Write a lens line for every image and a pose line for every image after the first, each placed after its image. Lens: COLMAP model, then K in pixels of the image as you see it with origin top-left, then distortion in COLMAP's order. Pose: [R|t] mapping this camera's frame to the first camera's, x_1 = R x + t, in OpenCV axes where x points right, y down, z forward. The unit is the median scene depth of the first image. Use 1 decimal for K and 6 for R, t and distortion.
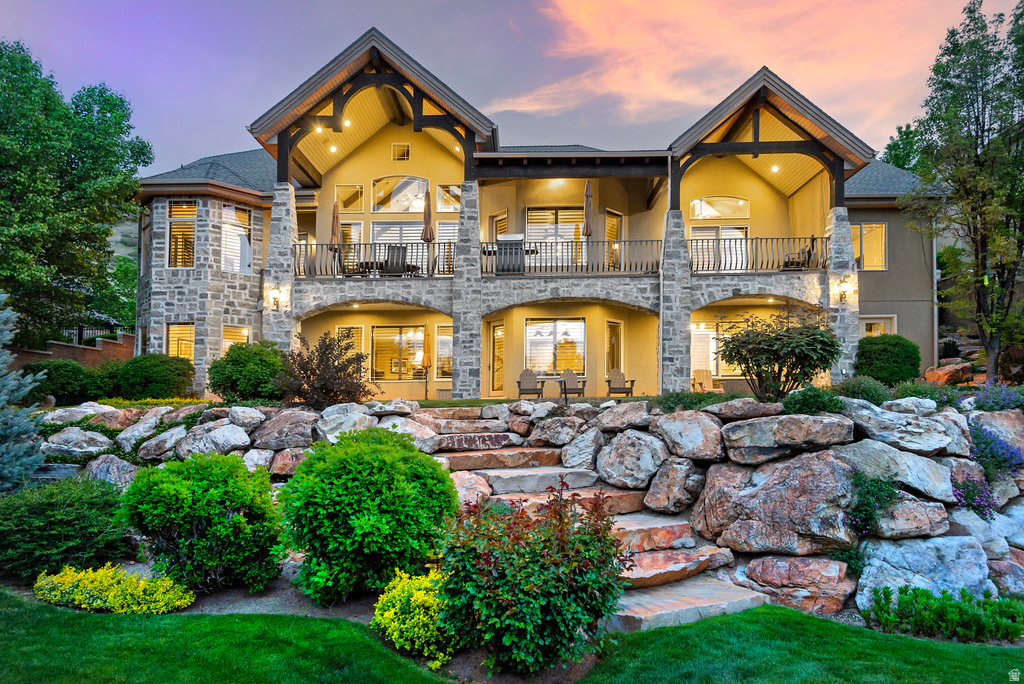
lens RADIAL K [[604.2, 0, 511.0], [0, 604.2, 388.0], [0, 0, 1]] dist [0.030494, -0.001551]
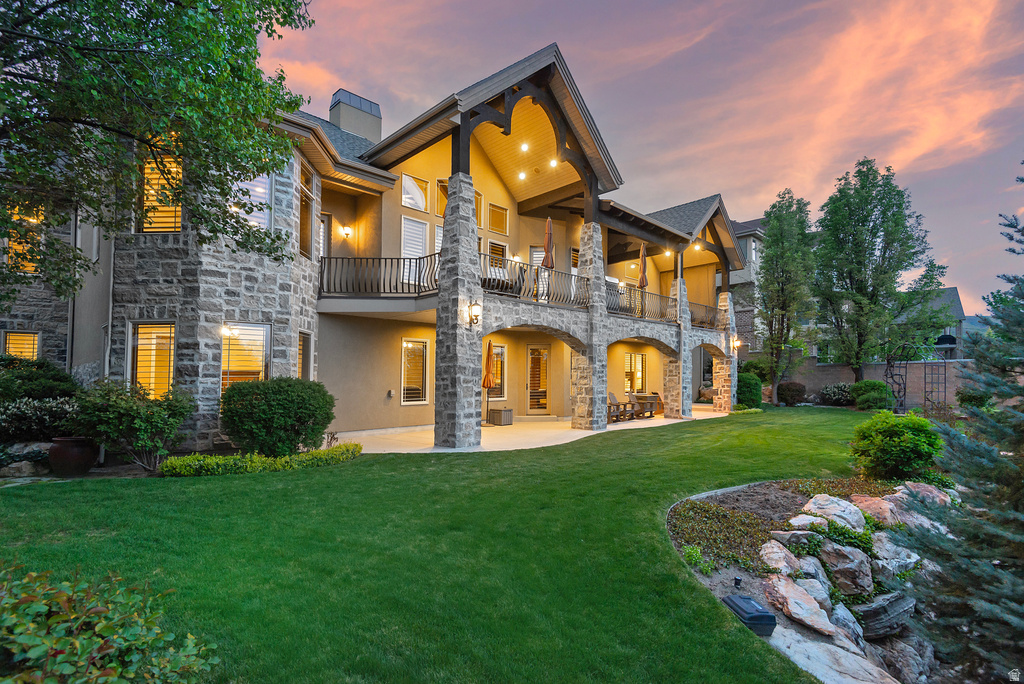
lens RADIAL K [[487.6, 0, 510.8], [0, 487.6, 381.6], [0, 0, 1]] dist [0.001344, 0.000099]
pose [[0.697846, 0.003074, 0.716241, -0.828605], [-0.027167, 0.999385, 0.022180, -0.073730], [-0.715732, -0.034936, 0.697500, 0.495751]]
